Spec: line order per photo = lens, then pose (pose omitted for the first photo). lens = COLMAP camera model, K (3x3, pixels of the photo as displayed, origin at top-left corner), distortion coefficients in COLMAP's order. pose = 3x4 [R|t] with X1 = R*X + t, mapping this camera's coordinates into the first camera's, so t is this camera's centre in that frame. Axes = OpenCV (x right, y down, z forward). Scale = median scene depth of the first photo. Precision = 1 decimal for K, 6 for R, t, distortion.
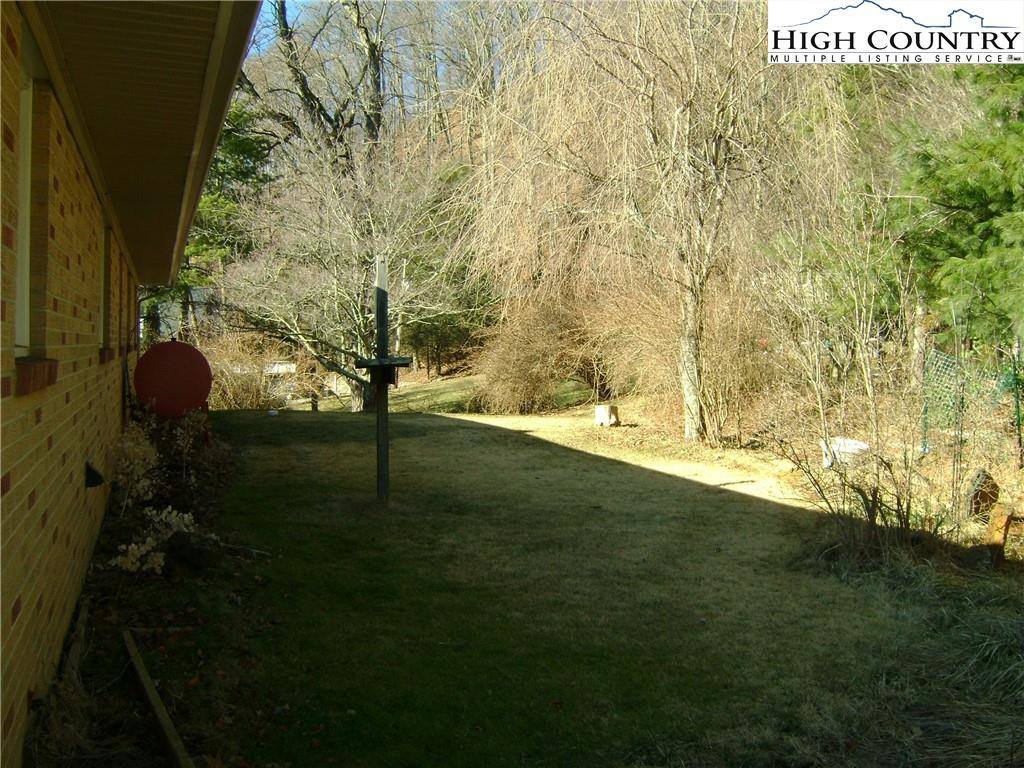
lens RADIAL K [[1043.4, 0, 512.0], [0, 1043.4, 384.0], [0, 0, 1]] dist [-0.121058, -0.001556]
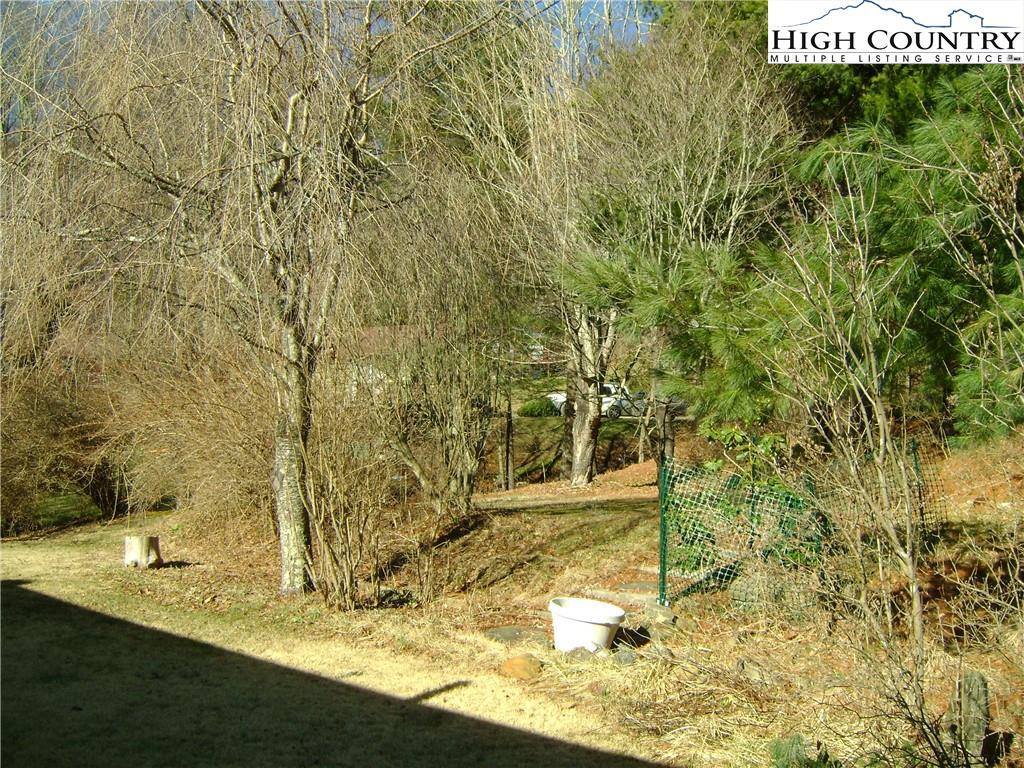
lens RADIAL K [[1043.4, 0, 512.0], [0, 1043.4, 384.0], [0, 0, 1]] dist [-0.121058, -0.001556]
pose [[0.877386, 0.032983, 0.478650, -0.022578], [0.012134, 0.995790, -0.090860, -0.016042], [-0.479631, 0.085527, 0.873292, 0.319336]]
